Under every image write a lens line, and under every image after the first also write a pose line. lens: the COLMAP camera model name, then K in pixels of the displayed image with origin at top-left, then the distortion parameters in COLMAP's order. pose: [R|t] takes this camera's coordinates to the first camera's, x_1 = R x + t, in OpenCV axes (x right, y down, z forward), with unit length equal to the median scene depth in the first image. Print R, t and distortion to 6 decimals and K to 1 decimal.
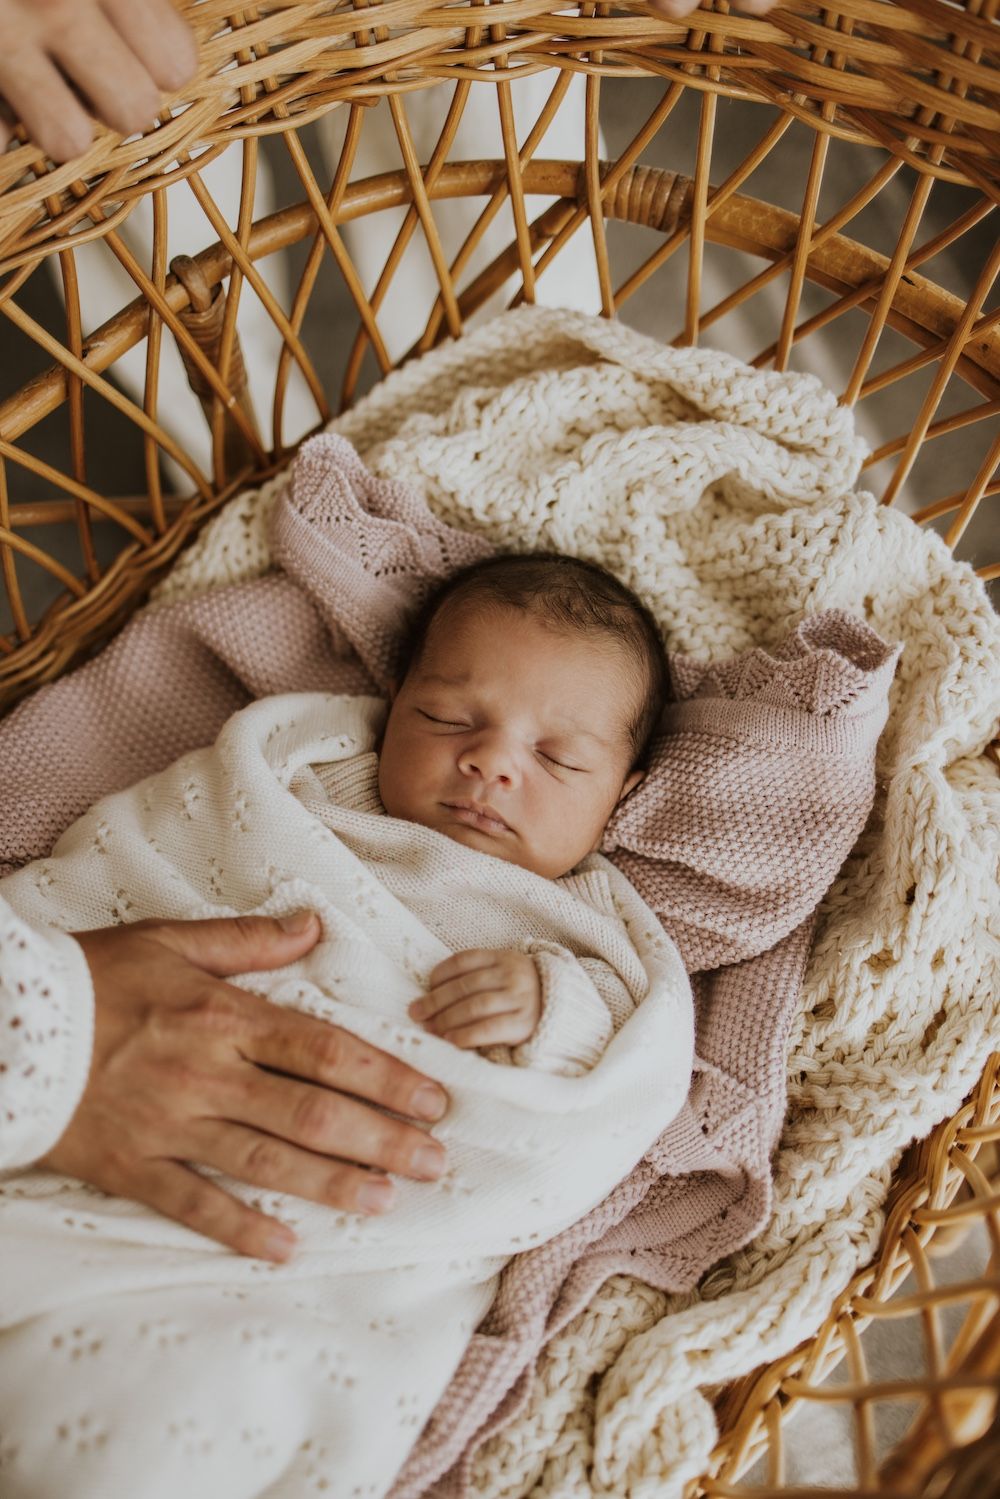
lens RADIAL K [[1559.5, 0, 467.8], [0, 1559.5, 754.0], [0, 0, 1]] dist [0.021959, 0.000000]
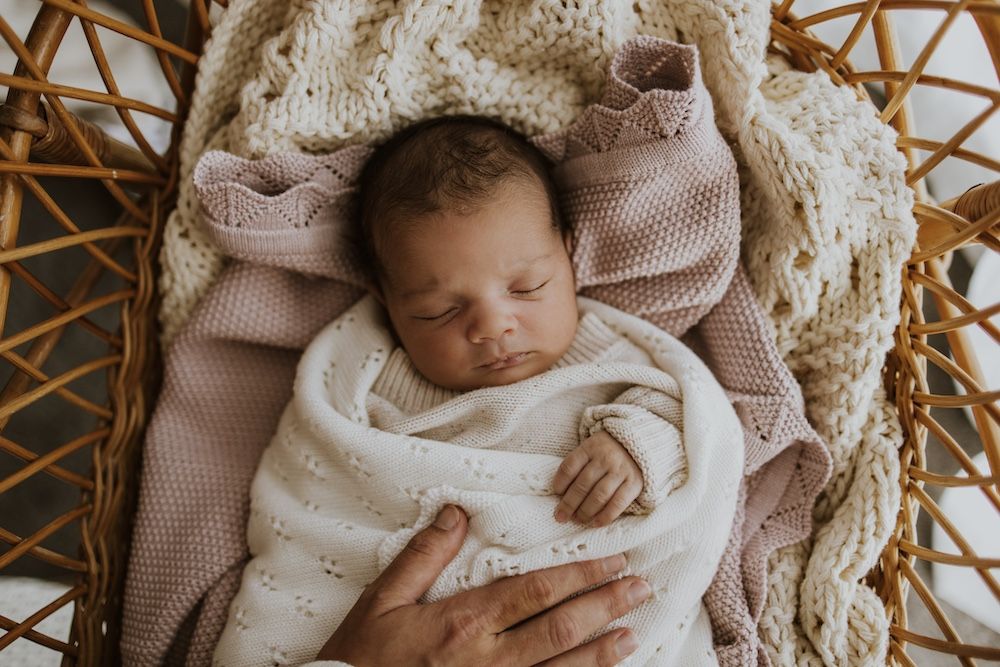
lens RADIAL K [[1040.4, 0, 490.0], [0, 1040.4, 344.1], [0, 0, 1]] dist [0.021959, 0.000000]
pose [[0.804581, -0.593497, -0.020270, 0.021376], [0.565226, 0.754893, 0.332650, -0.255072], [-0.182125, -0.279101, 0.942833, 0.172661]]
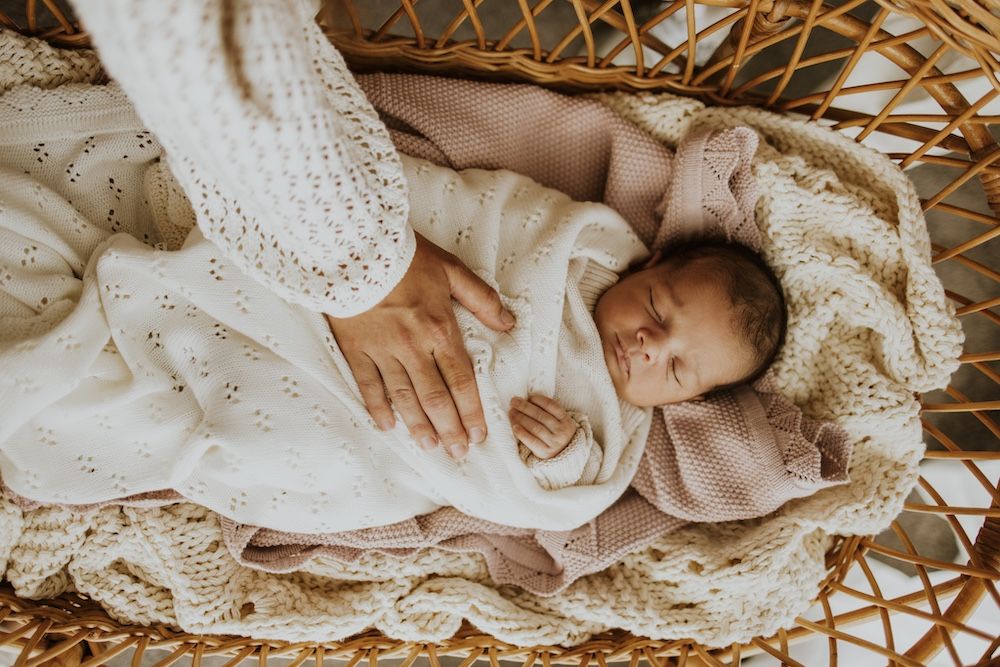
lens RADIAL K [[1040.4, 0, 481.8], [0, 1040.4, 325.8], [0, 0, 1]] dist [0.021959, 0.000000]
pose [[0.624235, 0.780883, 0.023509, -0.145060], [-0.750371, 0.590926, 0.296226, -0.207903], [0.217425, -0.202555, 0.954829, -0.183366]]
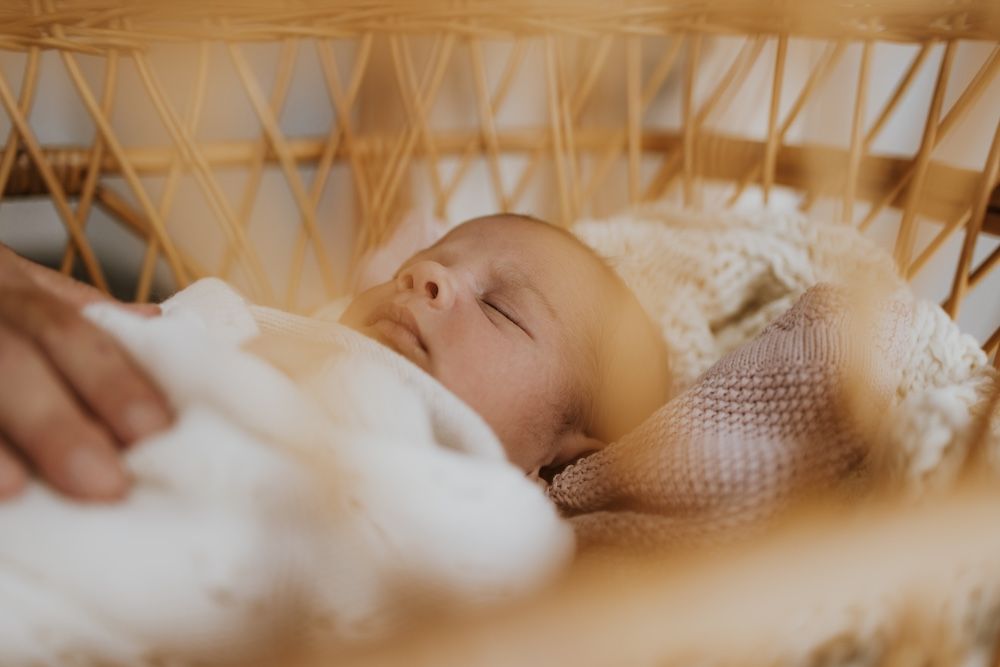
lens RADIAL K [[1040.4, 0, 501.3], [0, 1040.4, 334.4], [0, 0, 1]] dist [0.021959, 0.000000]
pose [[0.935791, 0.146925, -0.320481, 0.246874], [-0.335892, 0.647713, -0.683845, 0.414918], [0.107106, 0.747583, 0.655475, 0.583462]]
